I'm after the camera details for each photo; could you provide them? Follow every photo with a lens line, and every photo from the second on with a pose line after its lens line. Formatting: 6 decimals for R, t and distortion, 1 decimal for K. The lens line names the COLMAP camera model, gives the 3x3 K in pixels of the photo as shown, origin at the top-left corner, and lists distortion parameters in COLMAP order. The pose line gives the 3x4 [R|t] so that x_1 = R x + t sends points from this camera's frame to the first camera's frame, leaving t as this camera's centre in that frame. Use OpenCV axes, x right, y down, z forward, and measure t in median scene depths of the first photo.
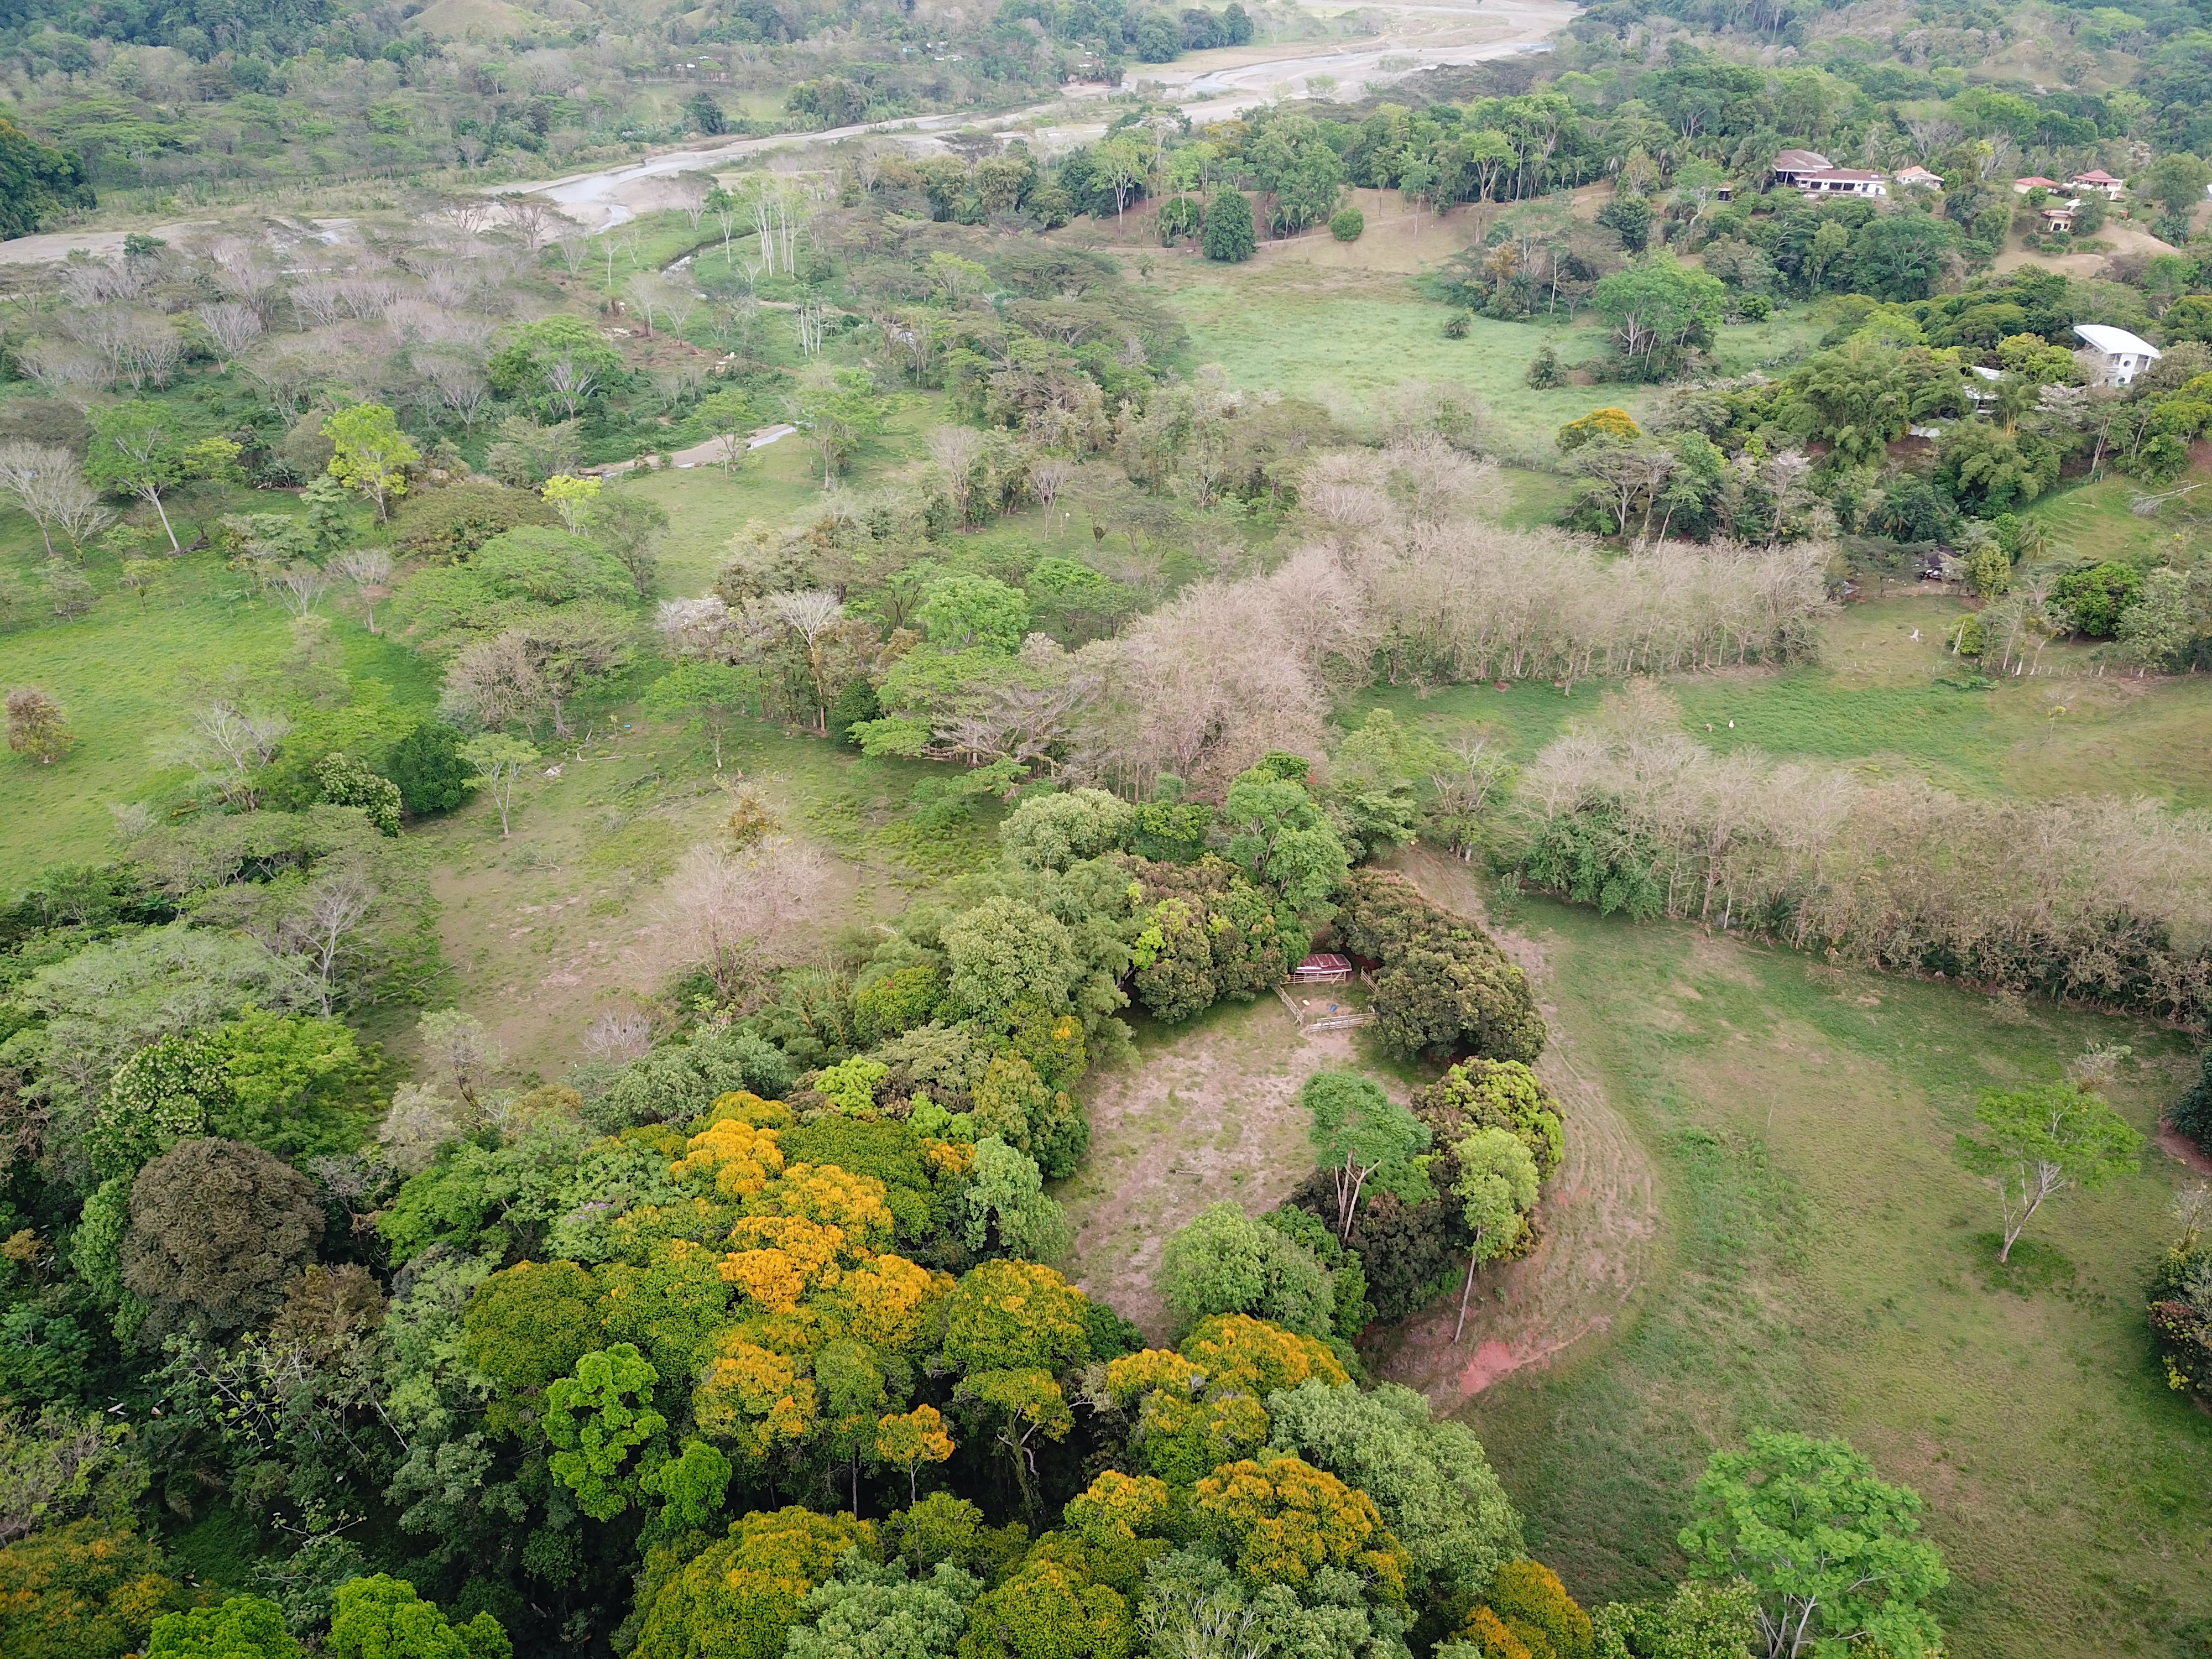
lens RADIAL K [[1697.1, 0, 1106.0], [0, 1697.1, 829.5], [0, 0, 1]] dist [0.010824, -0.009722]
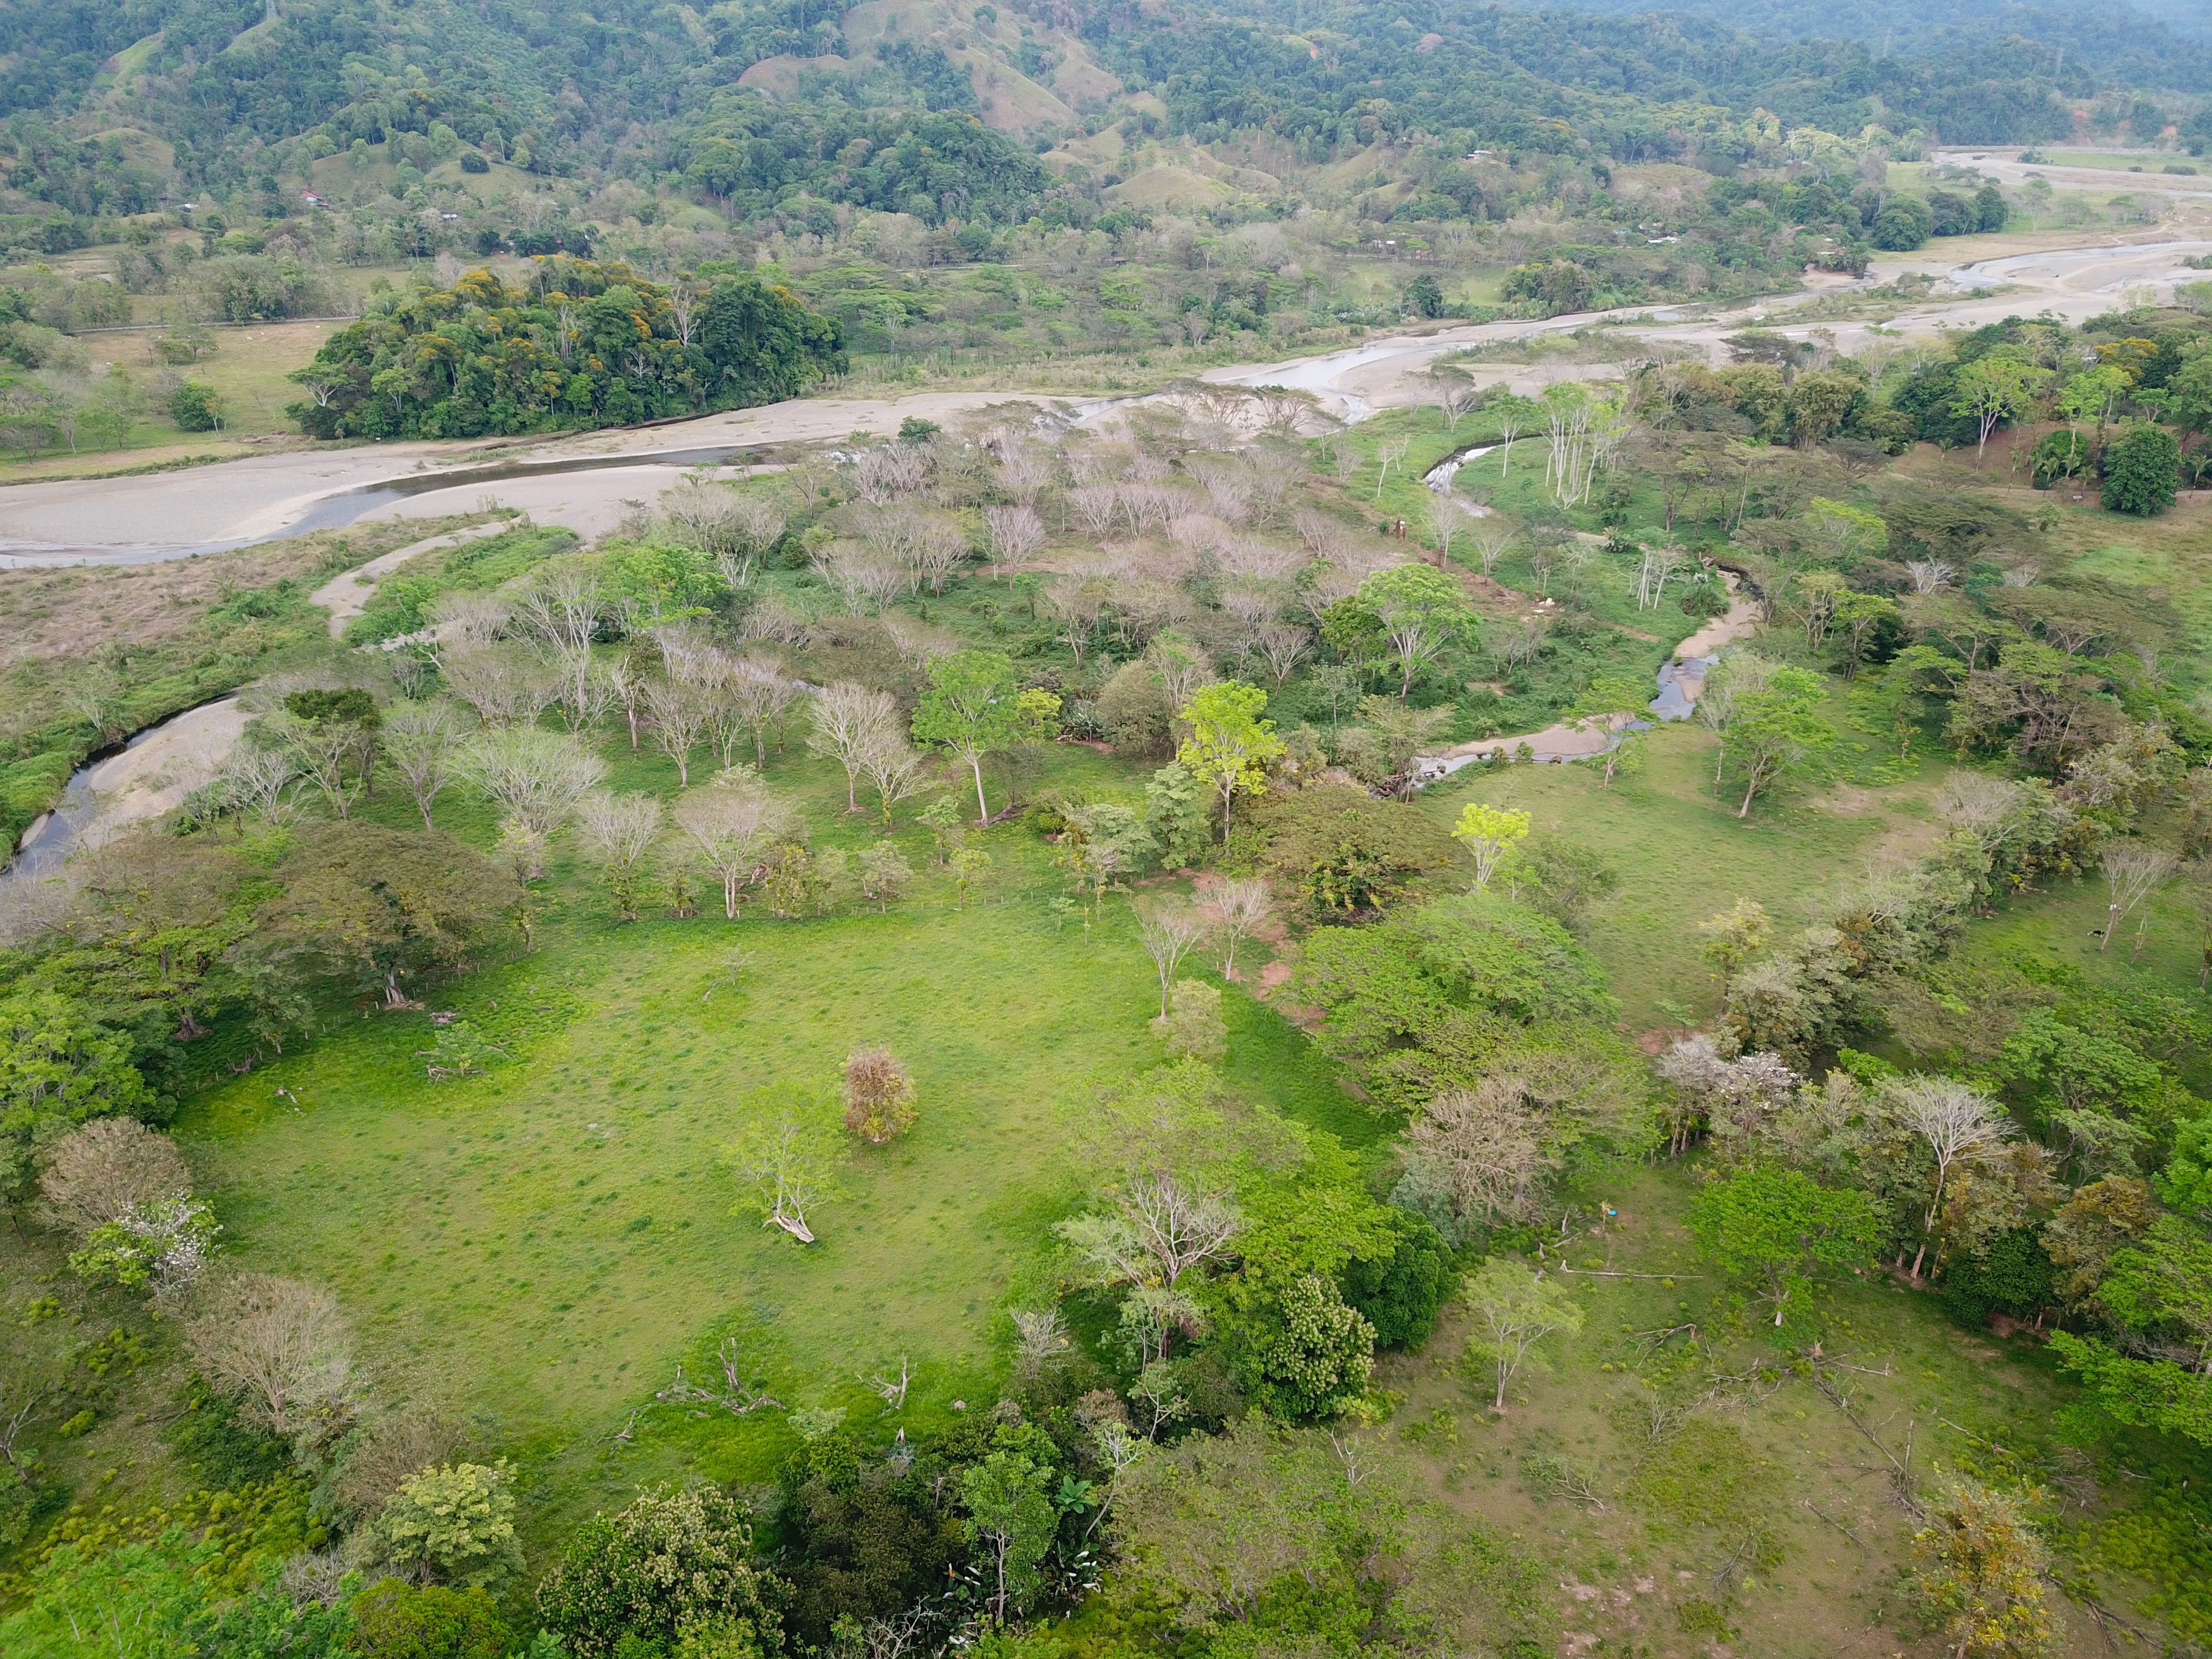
lens RADIAL K [[1698.8, 0, 1106.0], [0, 1698.8, 829.5], [0, 0, 1]] dist [0.000505, 0.009716]
pose [[0.950342, 0.126179, -0.284480, -0.105672], [-0.148825, 0.987080, -0.059359, -0.050980], [0.273315, 0.098749, 0.956843, 0.086653]]
